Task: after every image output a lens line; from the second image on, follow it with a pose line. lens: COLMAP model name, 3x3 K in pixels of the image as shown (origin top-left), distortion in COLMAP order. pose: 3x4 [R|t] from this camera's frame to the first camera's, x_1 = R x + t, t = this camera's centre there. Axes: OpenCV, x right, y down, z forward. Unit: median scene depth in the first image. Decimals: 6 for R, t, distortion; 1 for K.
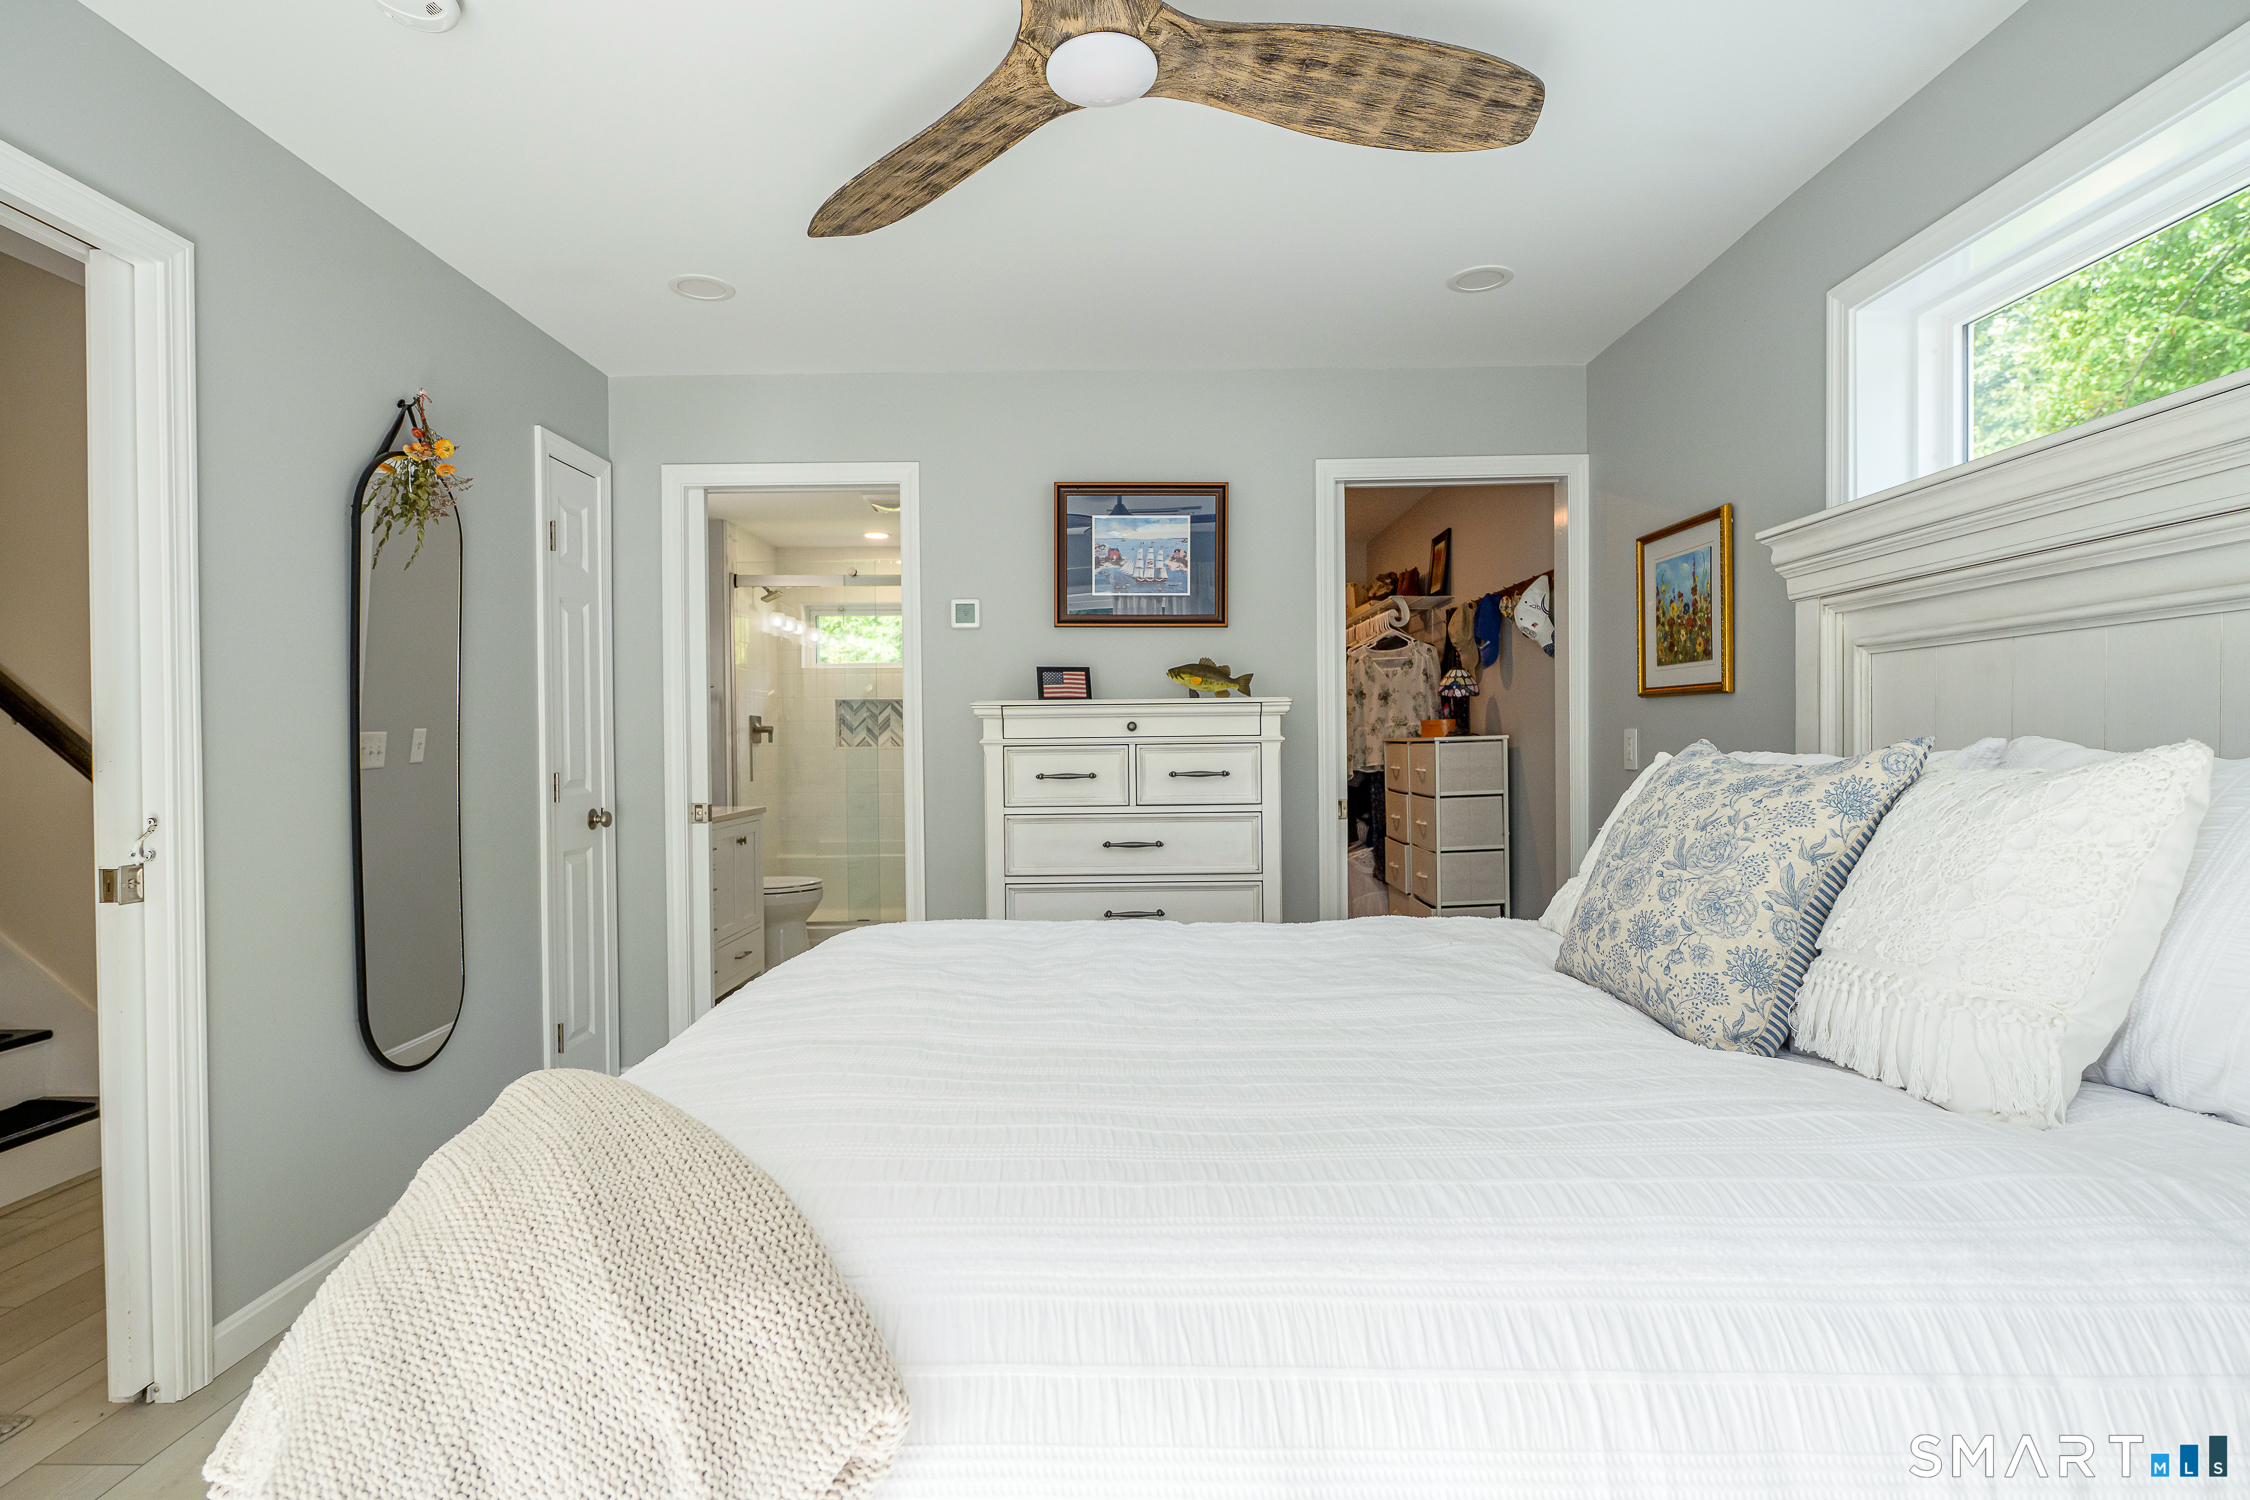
lens RADIAL K [[1092.6, 0, 1085.8], [0, 1092.6, 756.5], [0, 0, 1]] dist [-0.004382, -0.000497]
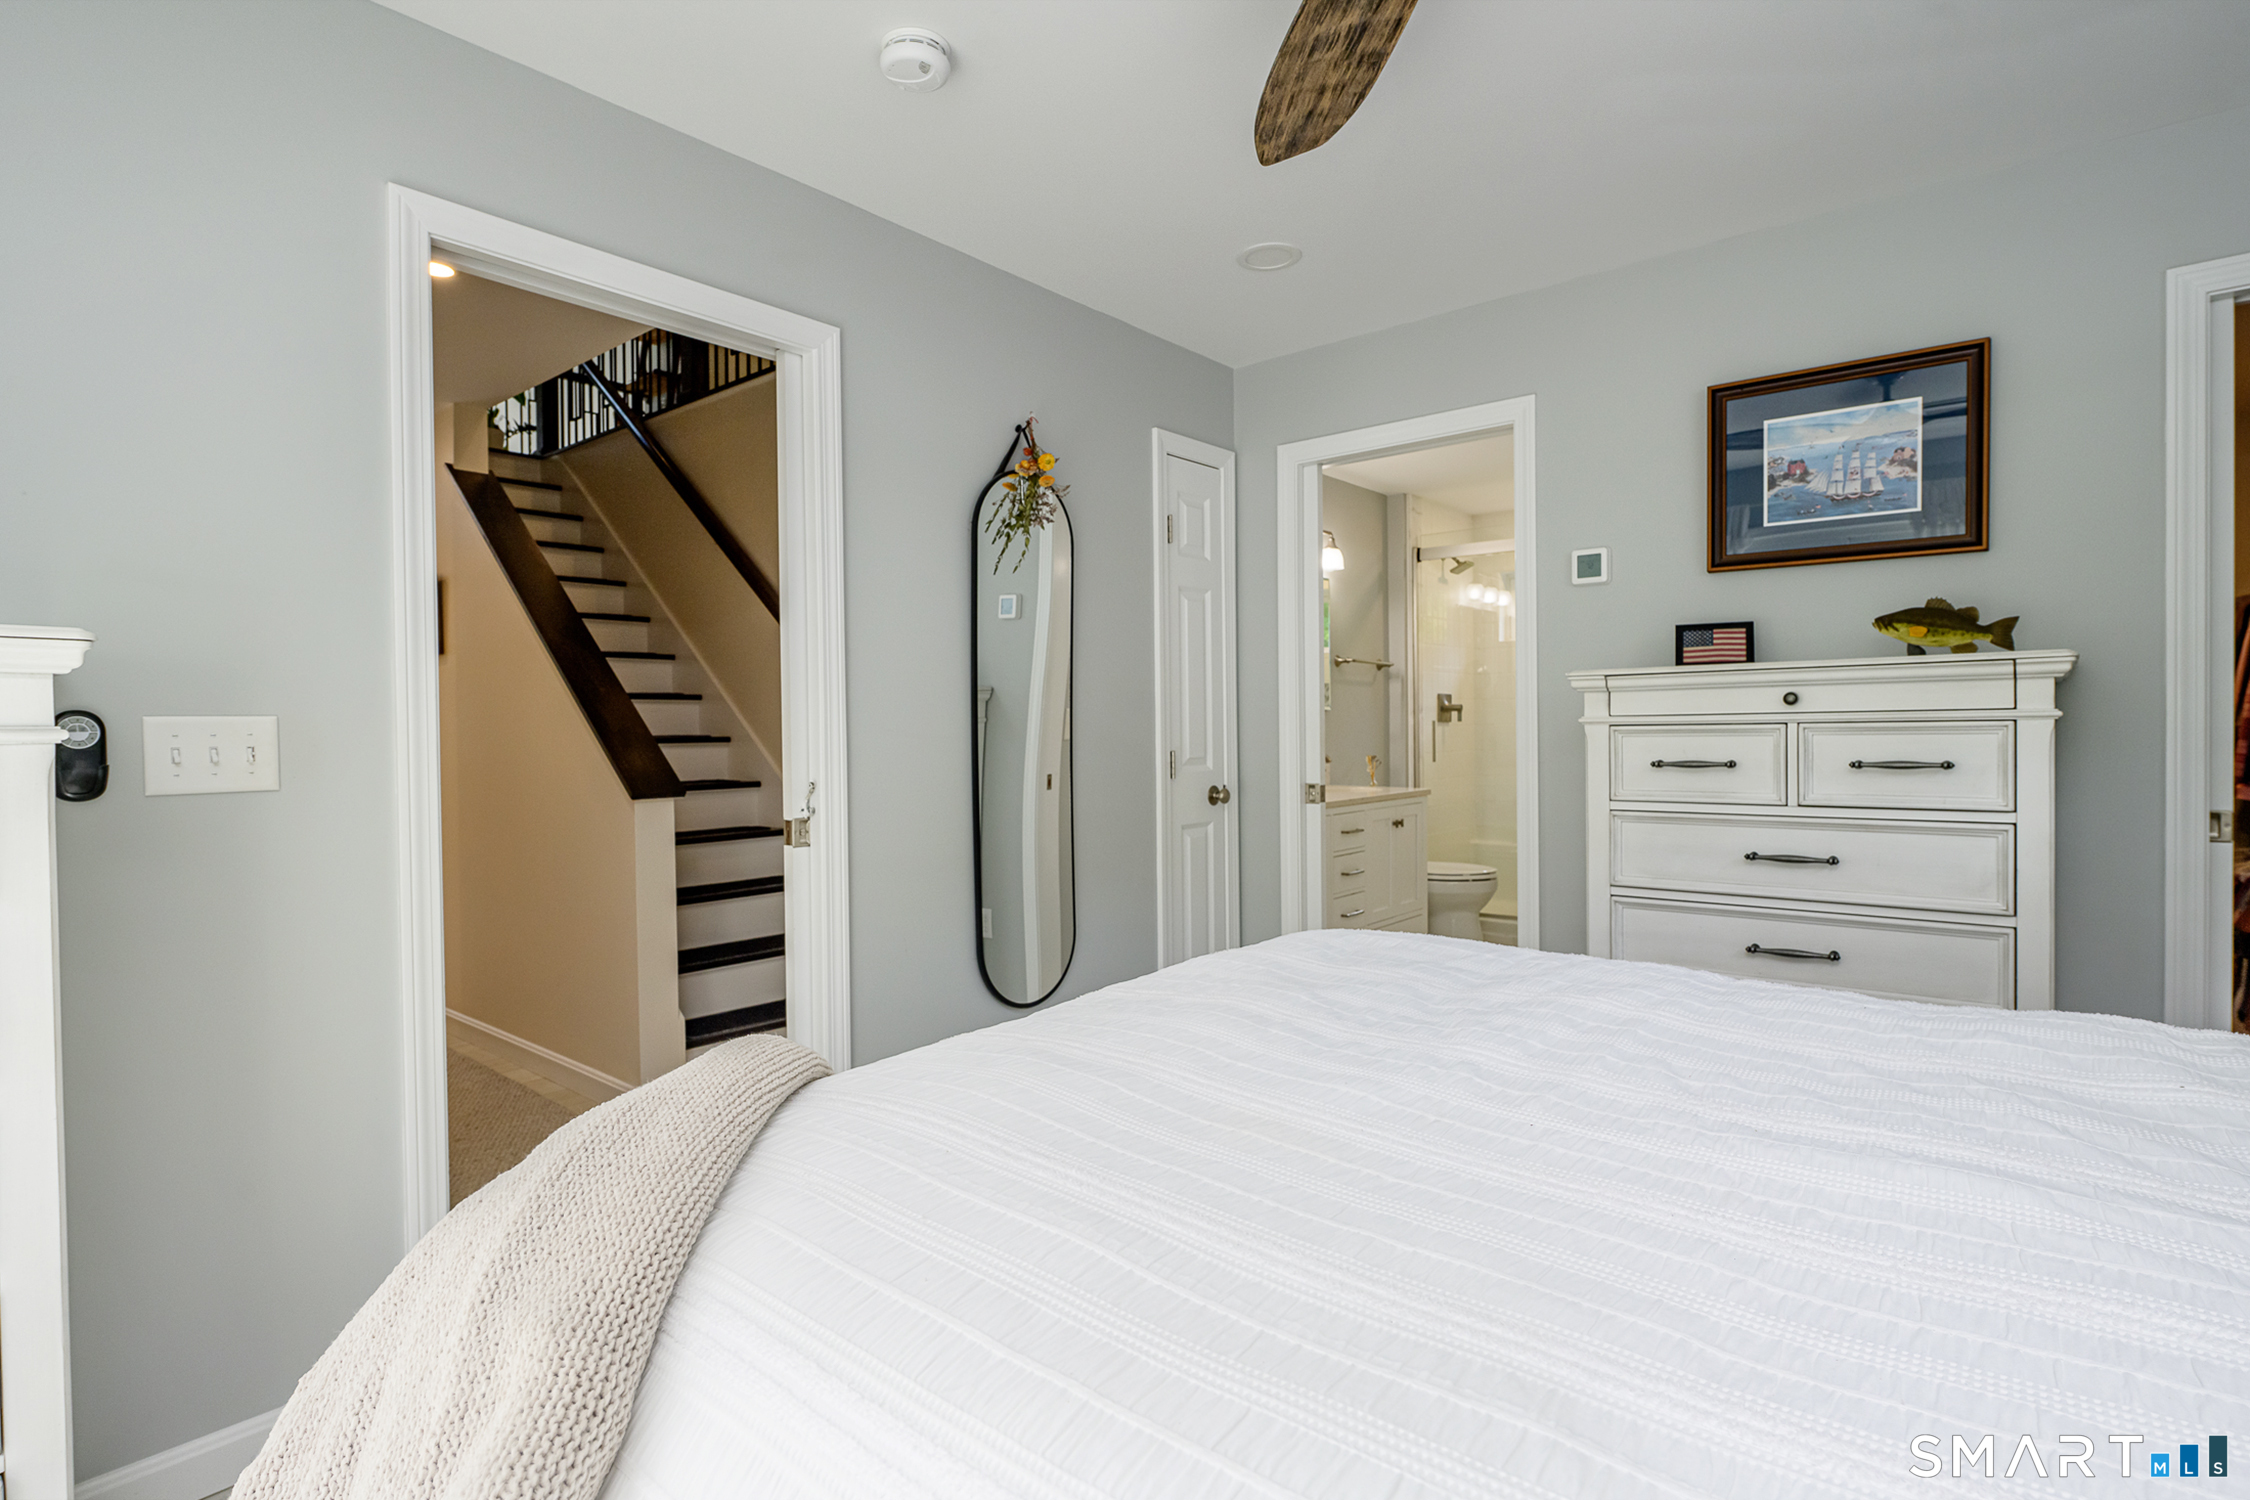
lens RADIAL K [[1092.6, 0, 1101.2], [0, 1092.6, 750.4], [0, 0, 1]] dist [-0.004382, -0.000497]
pose [[0.776701, 0.013050, -0.629735, 0.131748], [-0.004288, 0.999872, 0.015432, -0.001725], [0.629855, -0.009286, 0.776657, 0.121987]]
